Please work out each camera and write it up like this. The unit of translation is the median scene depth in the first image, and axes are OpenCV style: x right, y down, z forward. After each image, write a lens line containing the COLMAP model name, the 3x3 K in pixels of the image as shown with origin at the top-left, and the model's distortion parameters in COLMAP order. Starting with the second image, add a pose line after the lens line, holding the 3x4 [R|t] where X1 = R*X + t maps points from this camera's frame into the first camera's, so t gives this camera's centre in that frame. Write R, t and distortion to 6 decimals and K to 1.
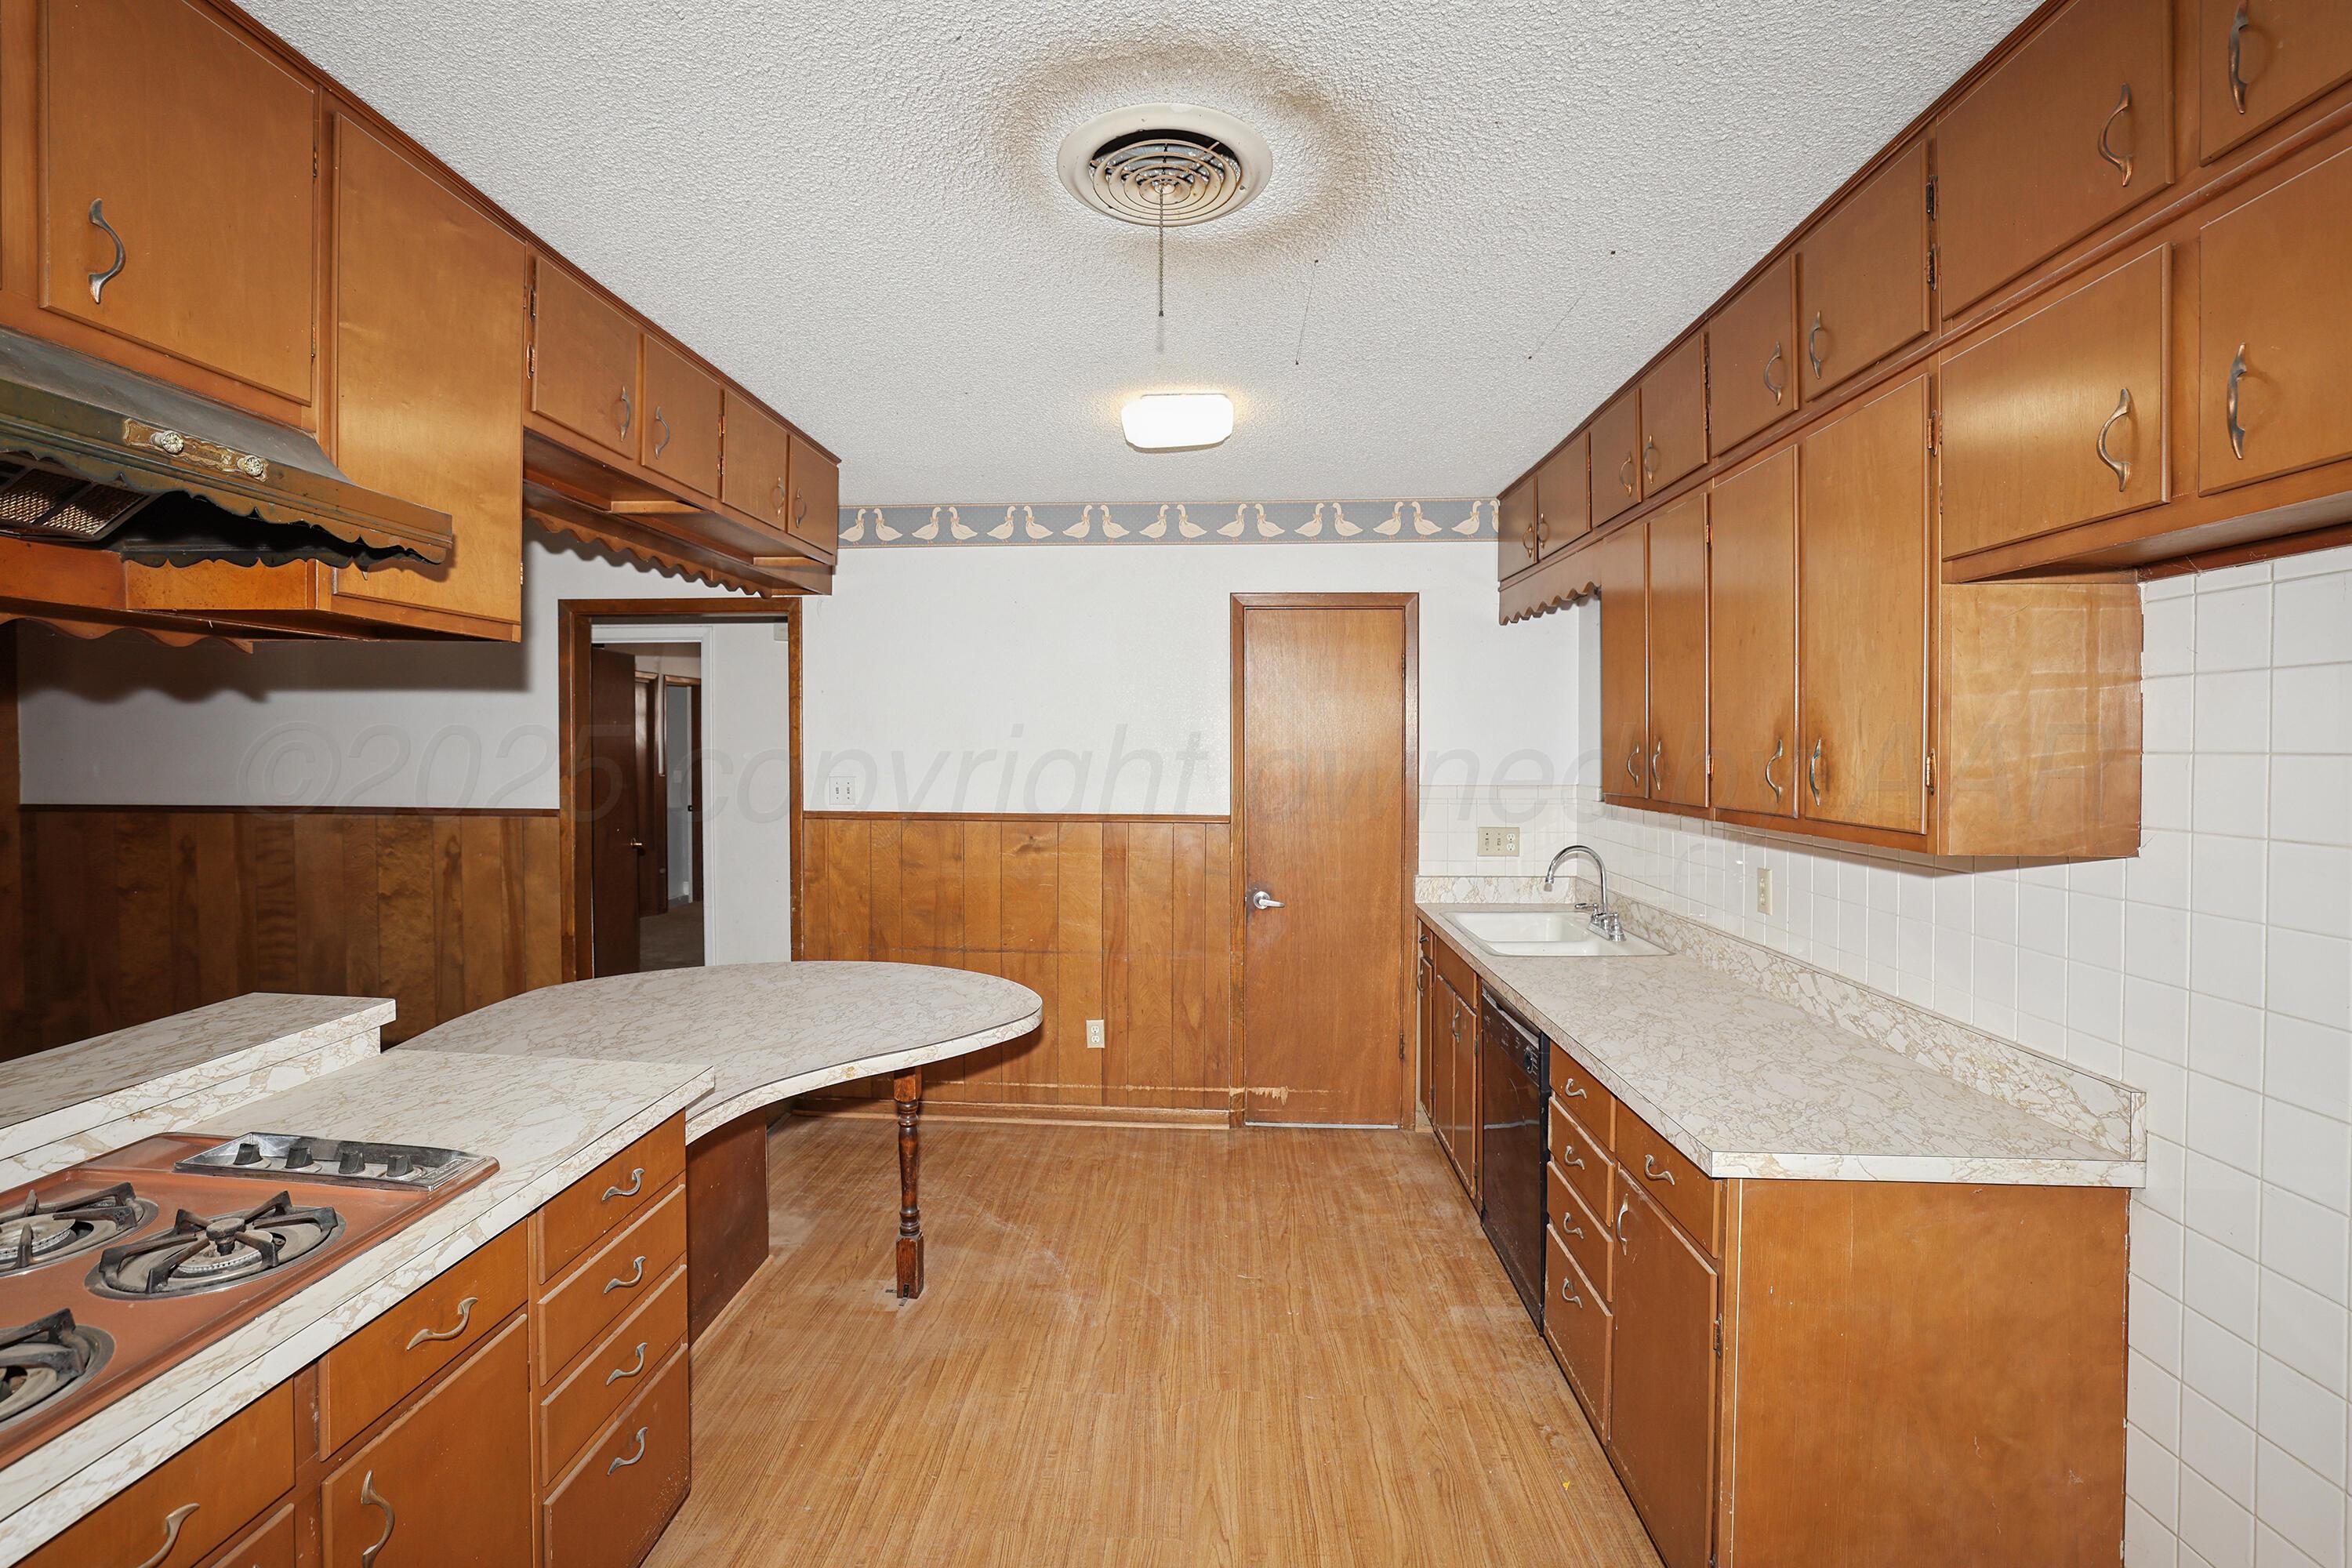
lens RADIAL K [[1102.9, 0, 1176.0], [0, 1102.9, 784.0], [0, 0, 1]] dist [-0.001267, 0.022204]
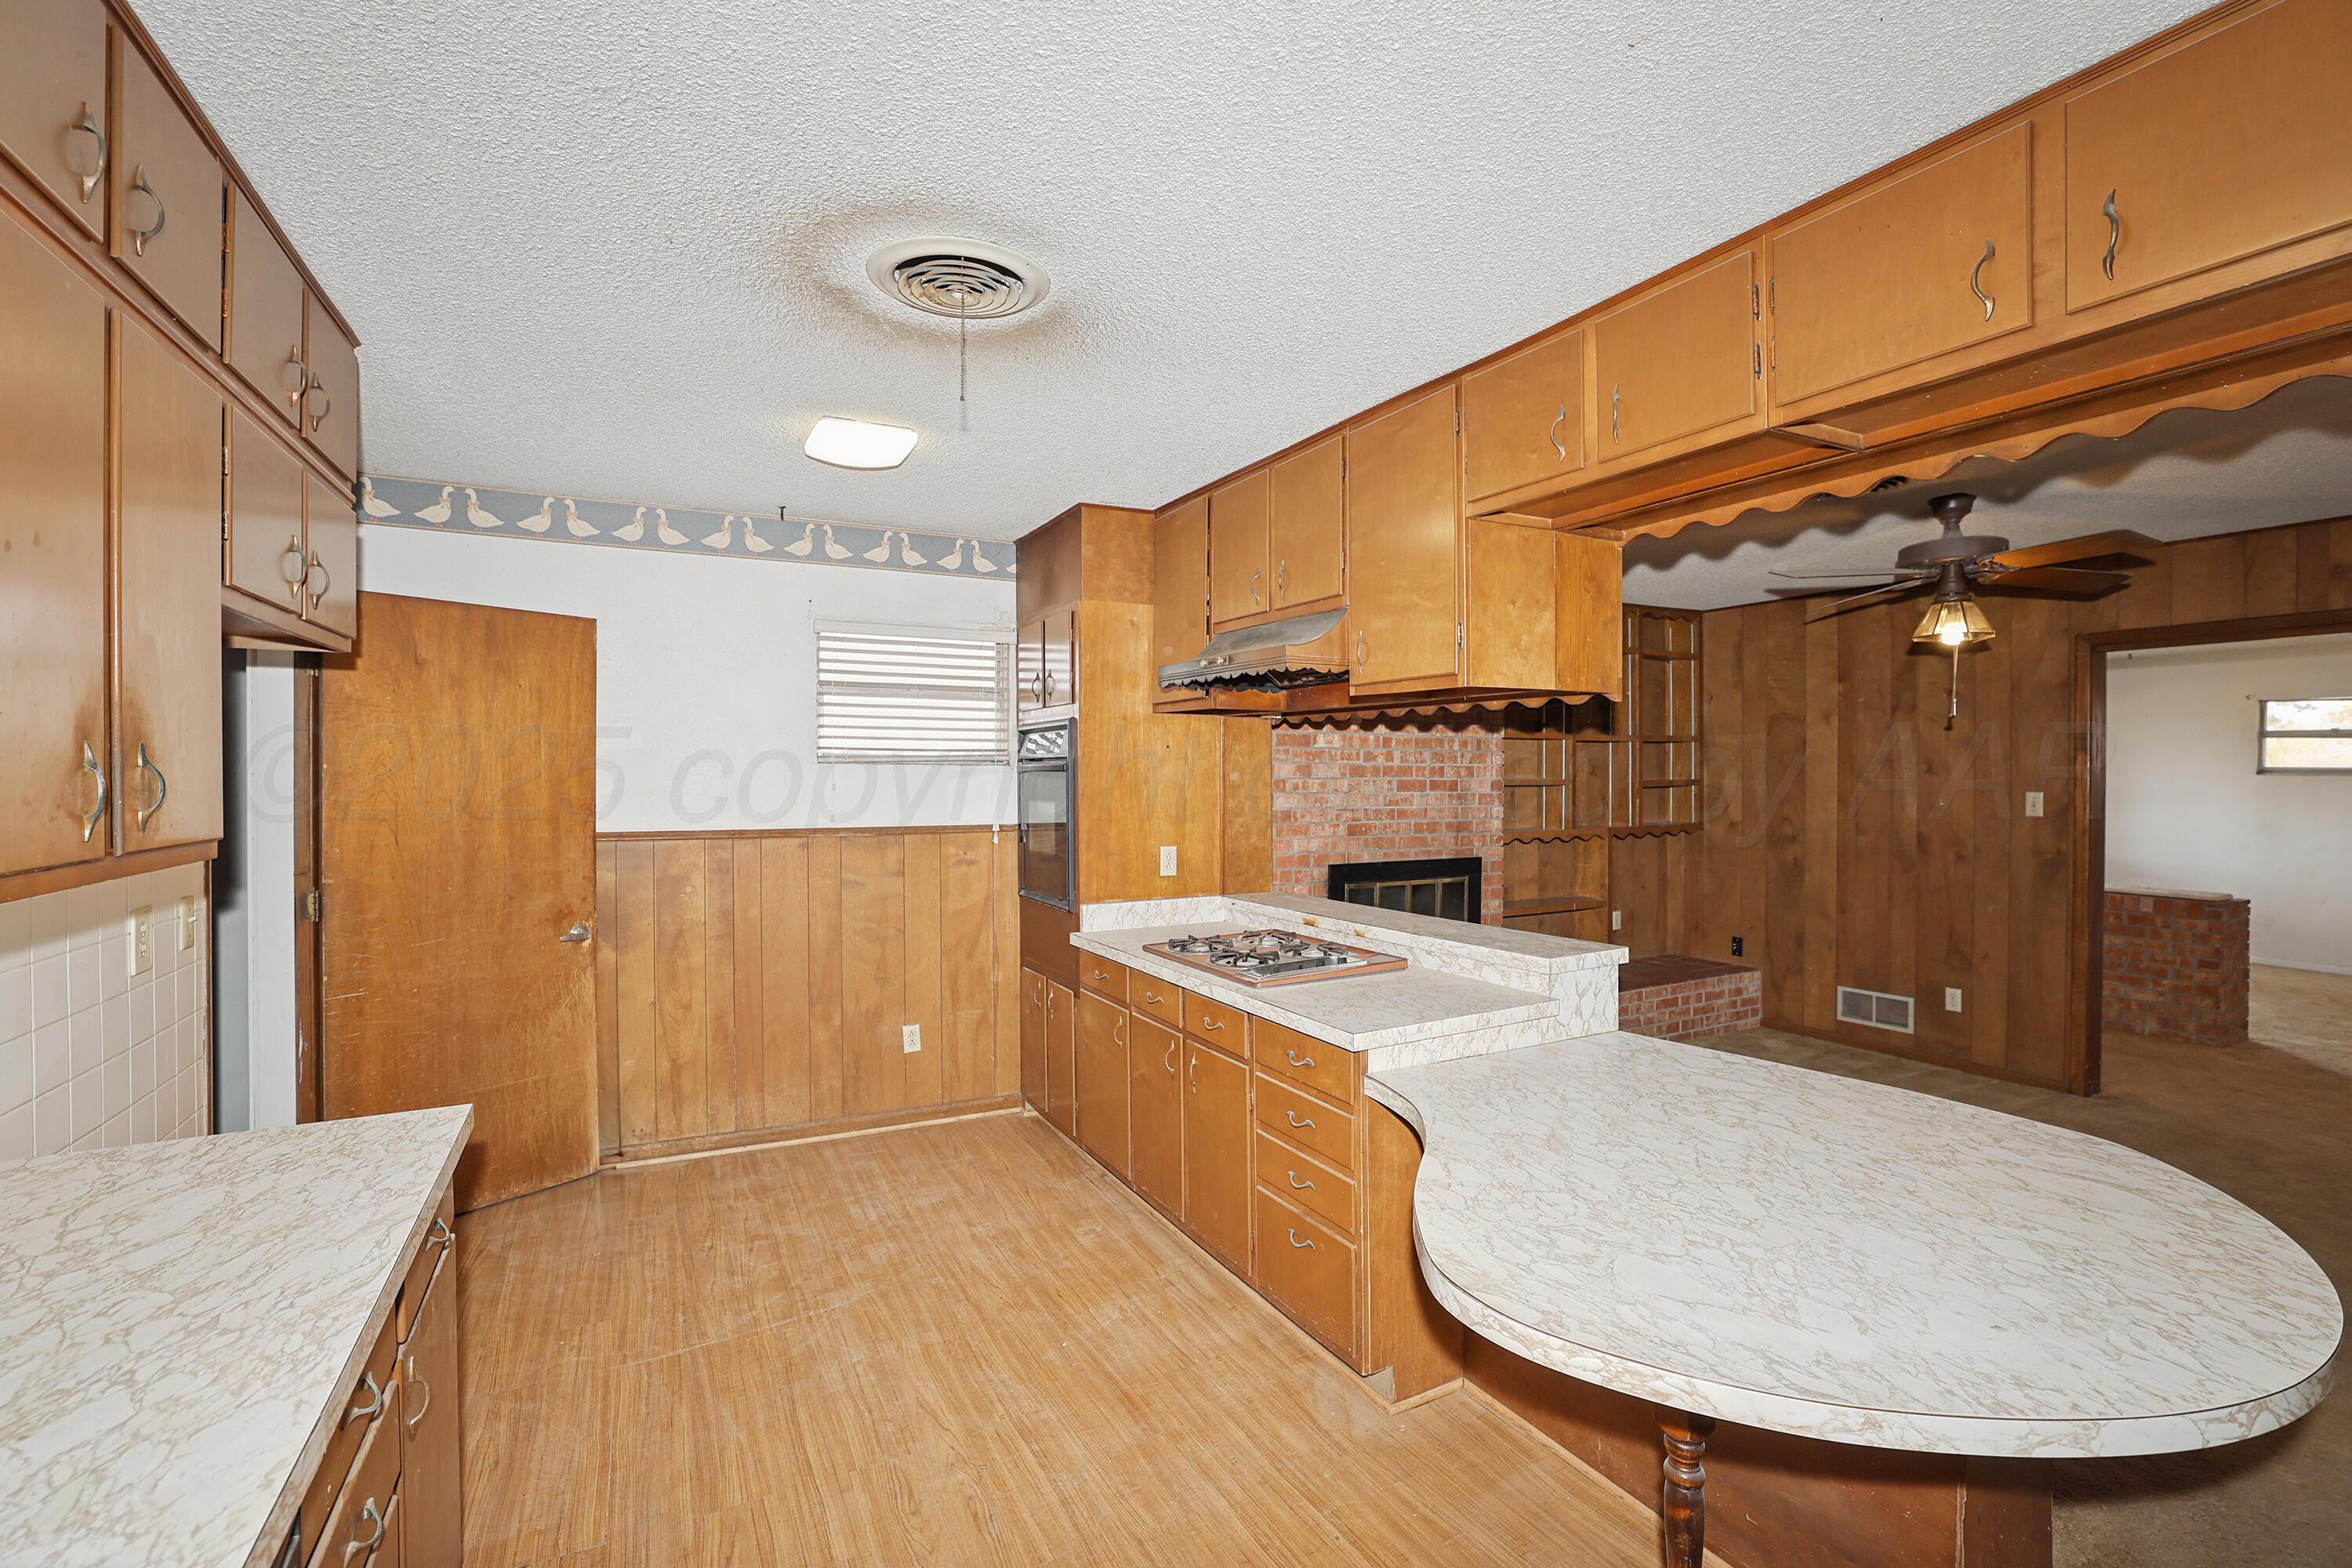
lens RADIAL K [[1051.8, 0, 1176.0], [0, 1051.8, 784.0], [0, 0, 1]] dist [-0.032456, 0.000126]
pose [[0.855591, -0.003405, 0.517641, -0.318127], [0.010922, 0.999875, -0.011475, -0.001535], [-0.517537, 0.015472, 0.855521, 0.021839]]
